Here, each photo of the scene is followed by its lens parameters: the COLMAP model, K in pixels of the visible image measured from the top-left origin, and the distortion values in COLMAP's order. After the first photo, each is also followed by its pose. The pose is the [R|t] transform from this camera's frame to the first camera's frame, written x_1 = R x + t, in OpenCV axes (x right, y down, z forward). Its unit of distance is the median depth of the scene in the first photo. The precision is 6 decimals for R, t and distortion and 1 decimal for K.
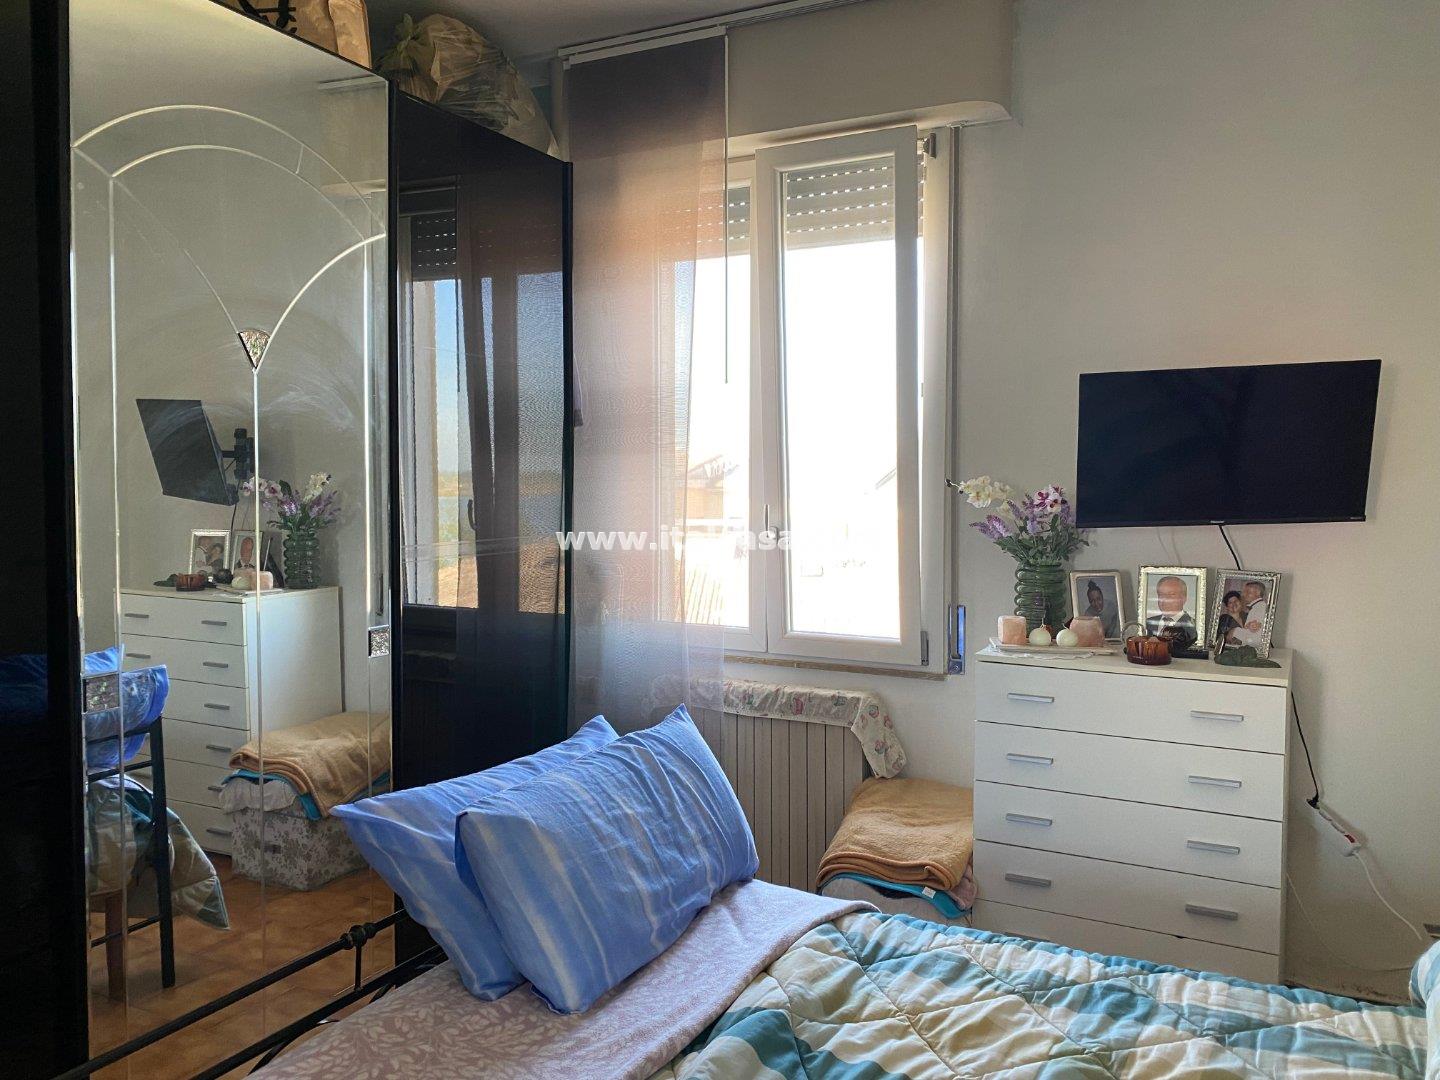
lens RADIAL K [[1093.0, 0, 721.7], [0, 1093.0, 522.0], [0, 0, 1]] dist [0.068939, -0.097312]
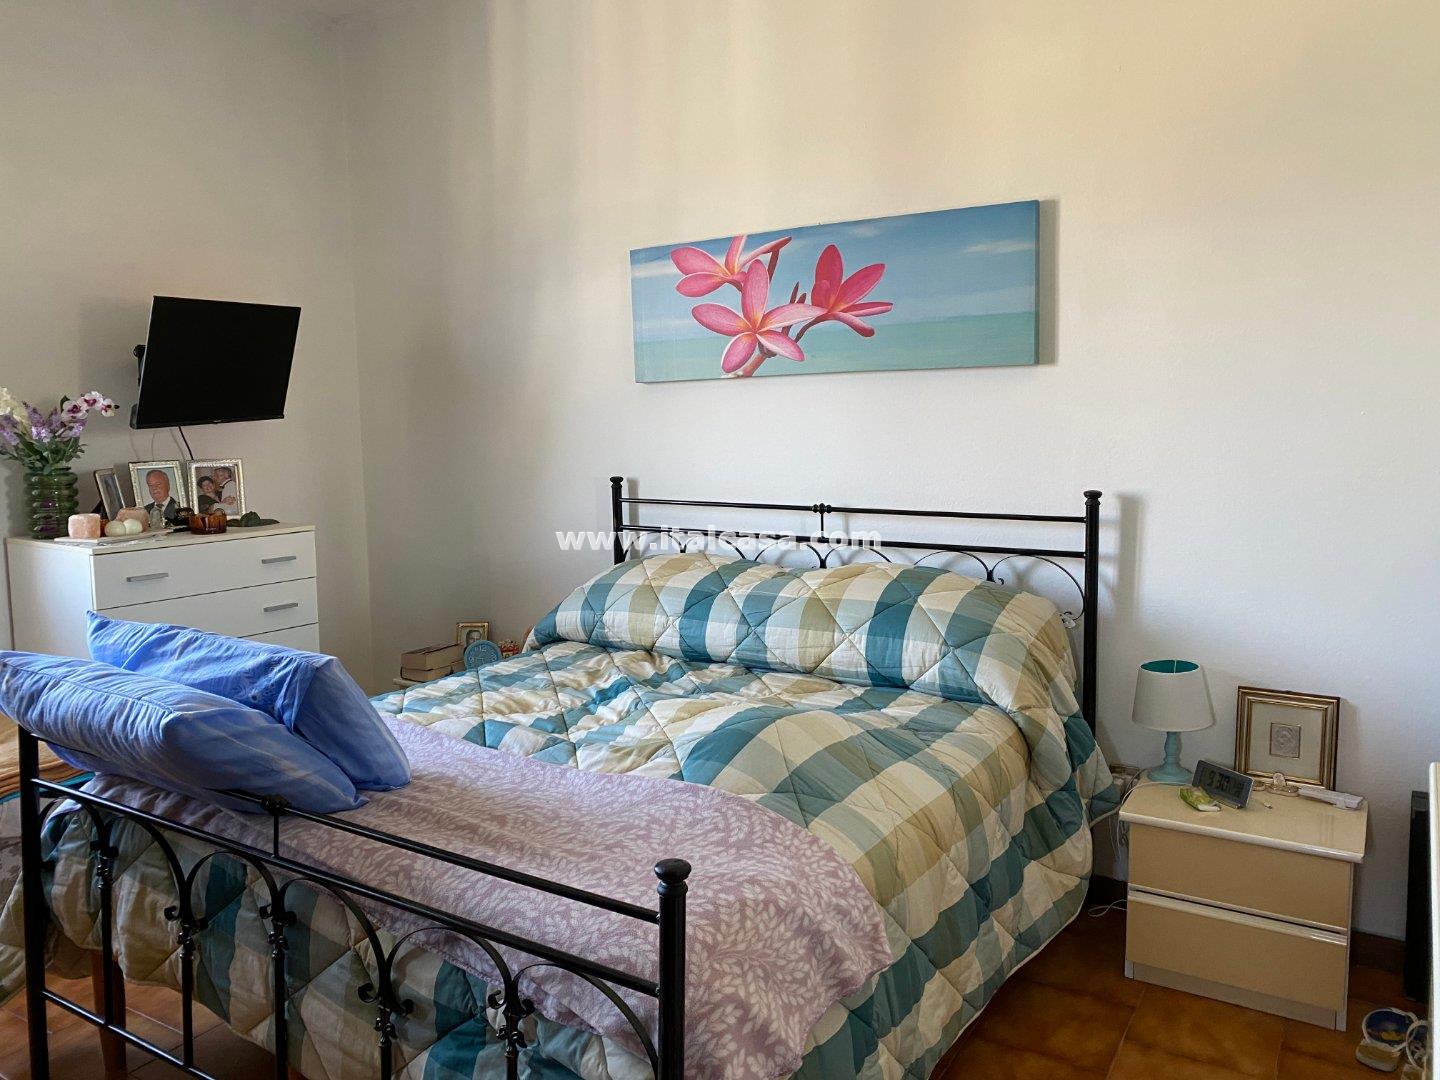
lens RADIAL K [[1116.2, 0, 720.0], [0, 1116.2, 540.0], [0, 0, 1]] dist [0.154420, -0.104662]
pose [[0.098150, -0.125893, 0.987177, -0.807521], [0.046321, 0.991469, 0.121835, 0.001201], [-0.994093, 0.033769, 0.103144, 0.268738]]
